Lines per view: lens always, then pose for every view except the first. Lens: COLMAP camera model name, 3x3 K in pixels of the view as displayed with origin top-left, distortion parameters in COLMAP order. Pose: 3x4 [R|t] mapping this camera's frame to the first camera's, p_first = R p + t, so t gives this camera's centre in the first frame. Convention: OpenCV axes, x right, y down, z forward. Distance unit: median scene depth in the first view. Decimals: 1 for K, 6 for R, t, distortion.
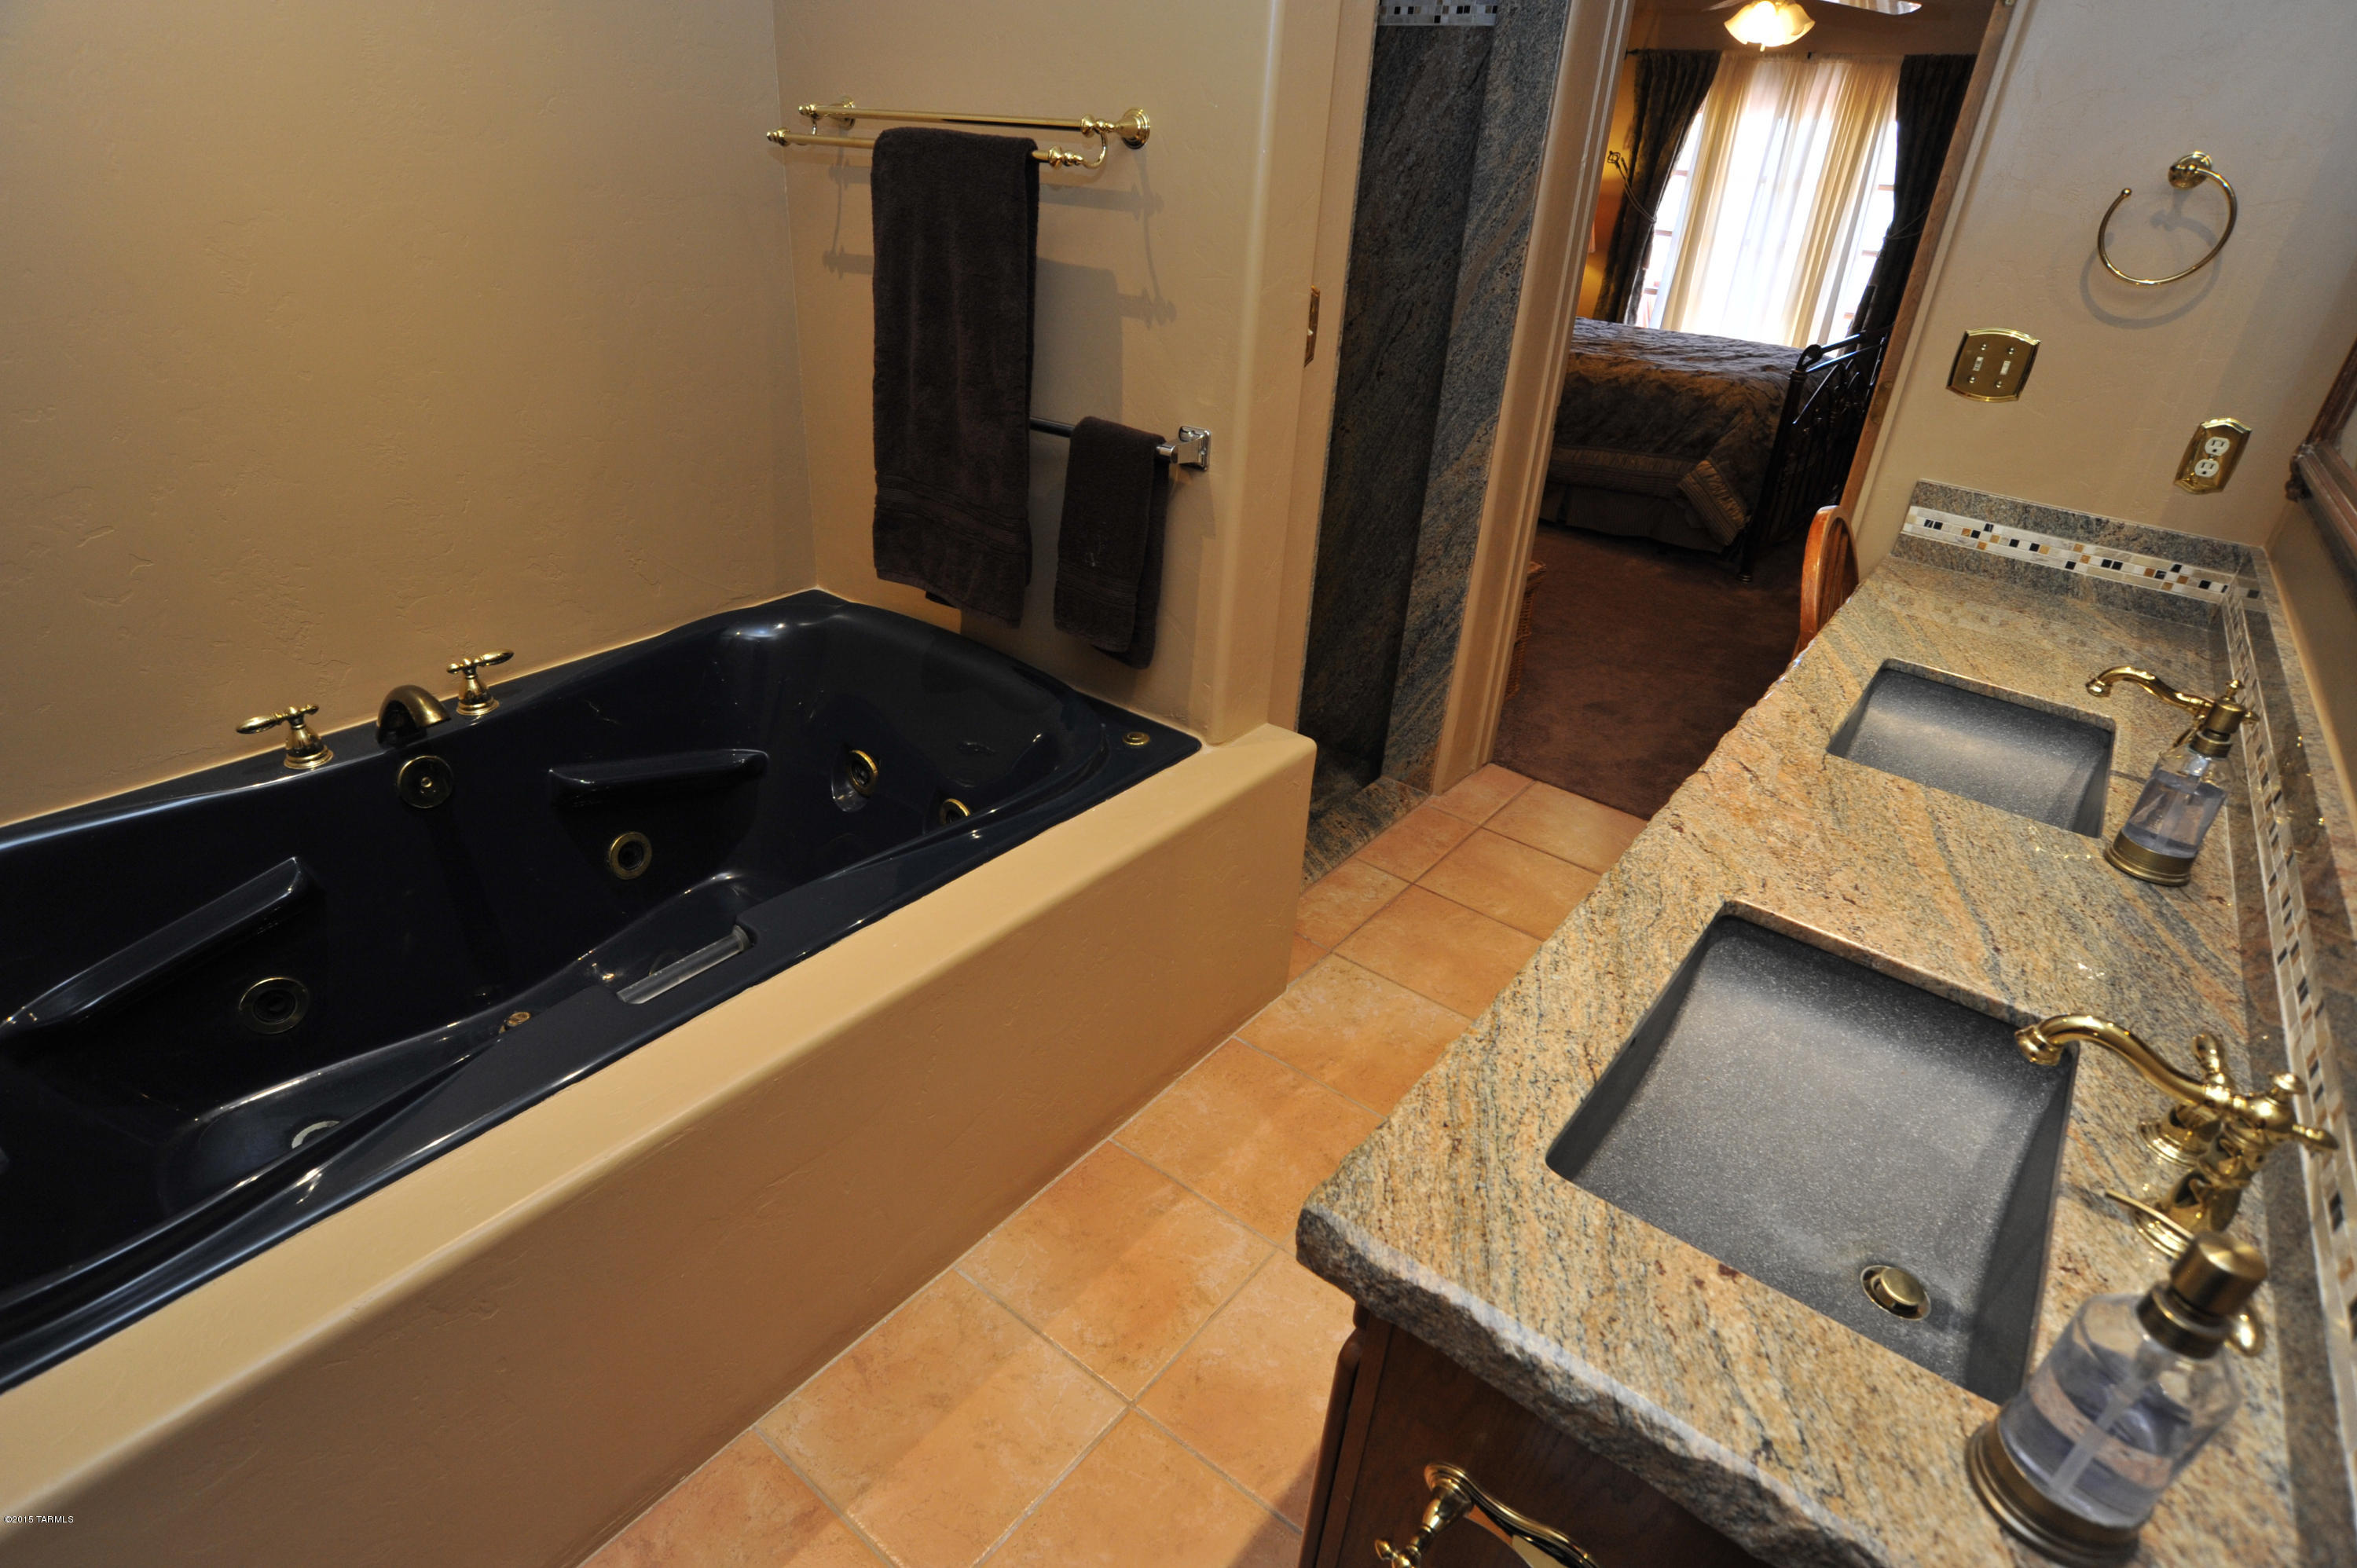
lens RADIAL K [[1165.0, 0, 1162.0], [0, 1165.0, 781.8], [0, 0, 1]] dist [-0.065989, 0.005013]
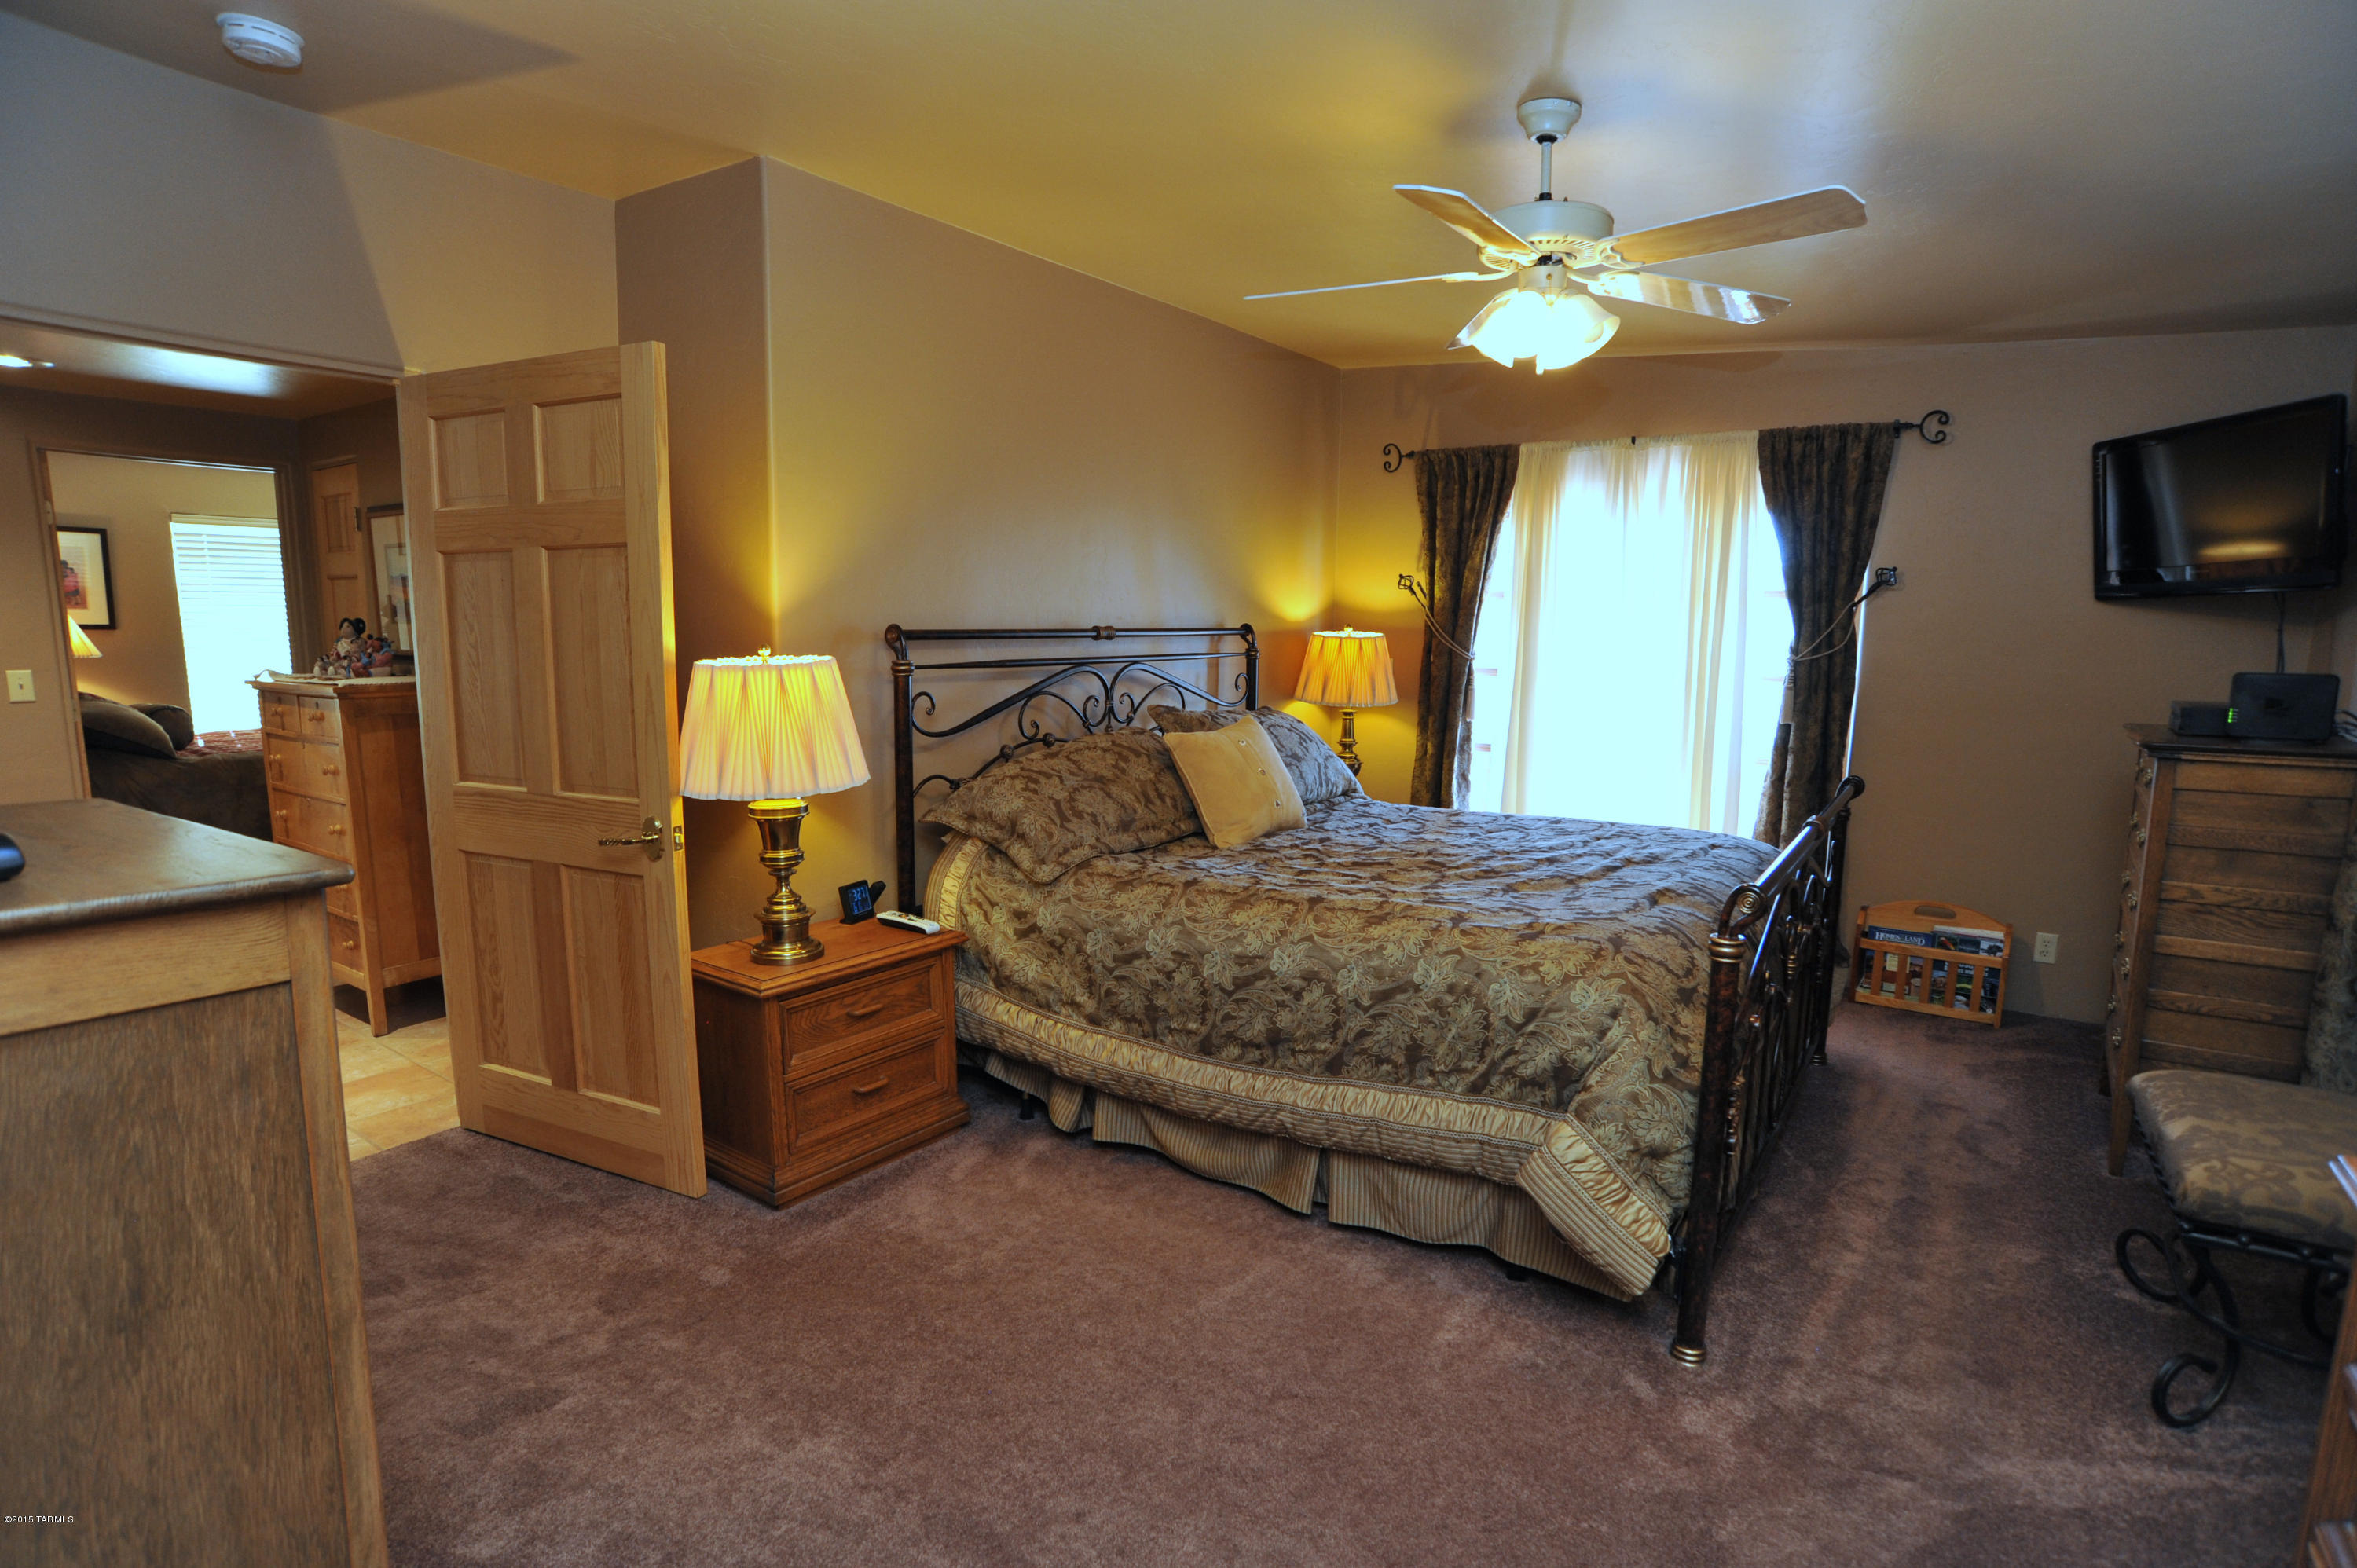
lens RADIAL K [[1165.0, 0, 1177.8], [0, 1165.0, 776.2], [0, 0, 1]] dist [-0.065989, 0.005013]
pose [[0.996533, -0.047167, 0.068540, 0.215294], [0.068498, 0.932710, -0.354061, -0.192898], [-0.047228, 0.357528, 0.932707, 0.379602]]
